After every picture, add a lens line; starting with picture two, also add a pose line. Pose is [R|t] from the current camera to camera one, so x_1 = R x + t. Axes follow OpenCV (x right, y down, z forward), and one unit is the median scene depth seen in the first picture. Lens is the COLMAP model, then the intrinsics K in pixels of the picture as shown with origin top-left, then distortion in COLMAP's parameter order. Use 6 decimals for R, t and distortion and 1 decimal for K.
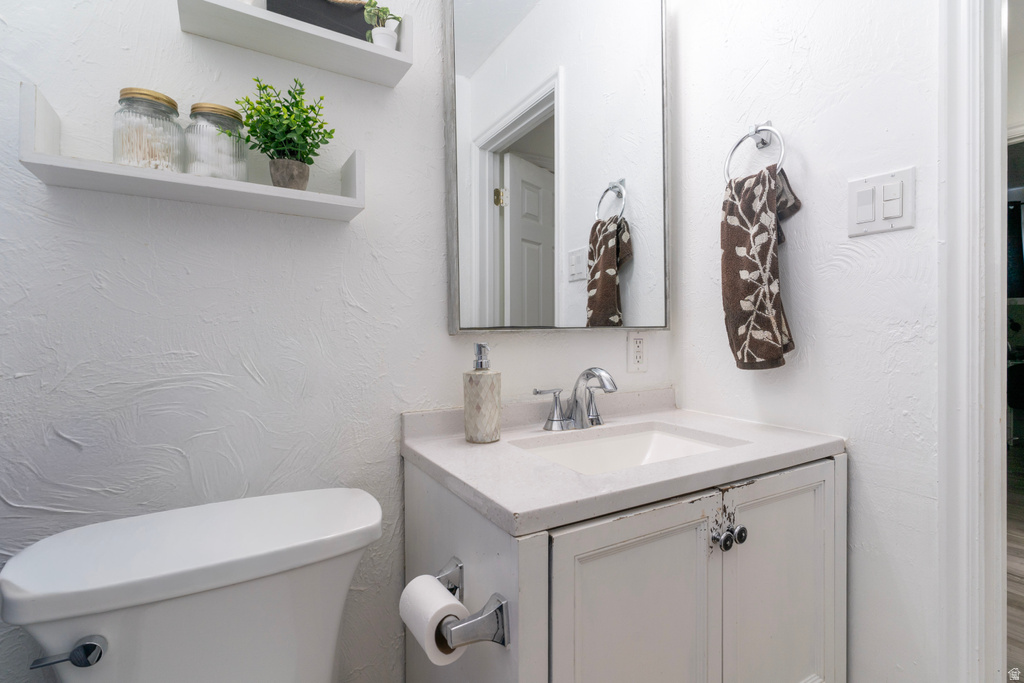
lens RADIAL K [[517.9, 0, 524.7], [0, 517.9, 328.0], [0, 0, 1]] dist [0.003339, -0.000190]
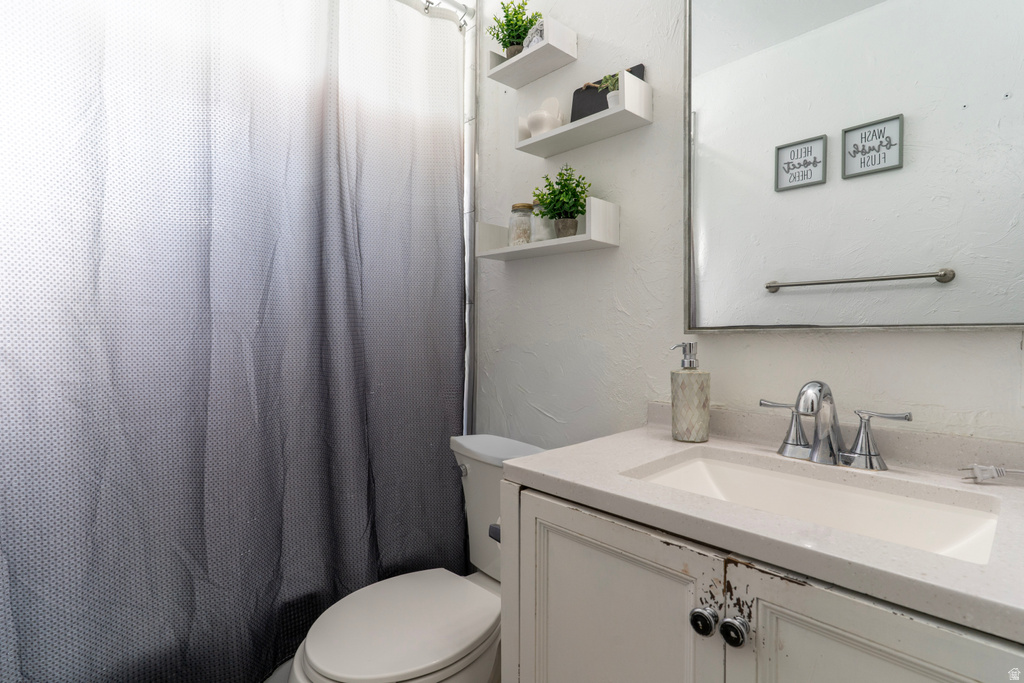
lens RADIAL K [[491.4, 0, 512.0], [0, 491.4, 341.5], [0, 0, 1]] dist [0.001452, -0.000208]
pose [[0.187206, 0.020664, -0.982103, 0.966312], [0.001520, 0.999771, 0.021326, 0.007632], [0.982319, -0.005485, 0.187132, 0.594526]]
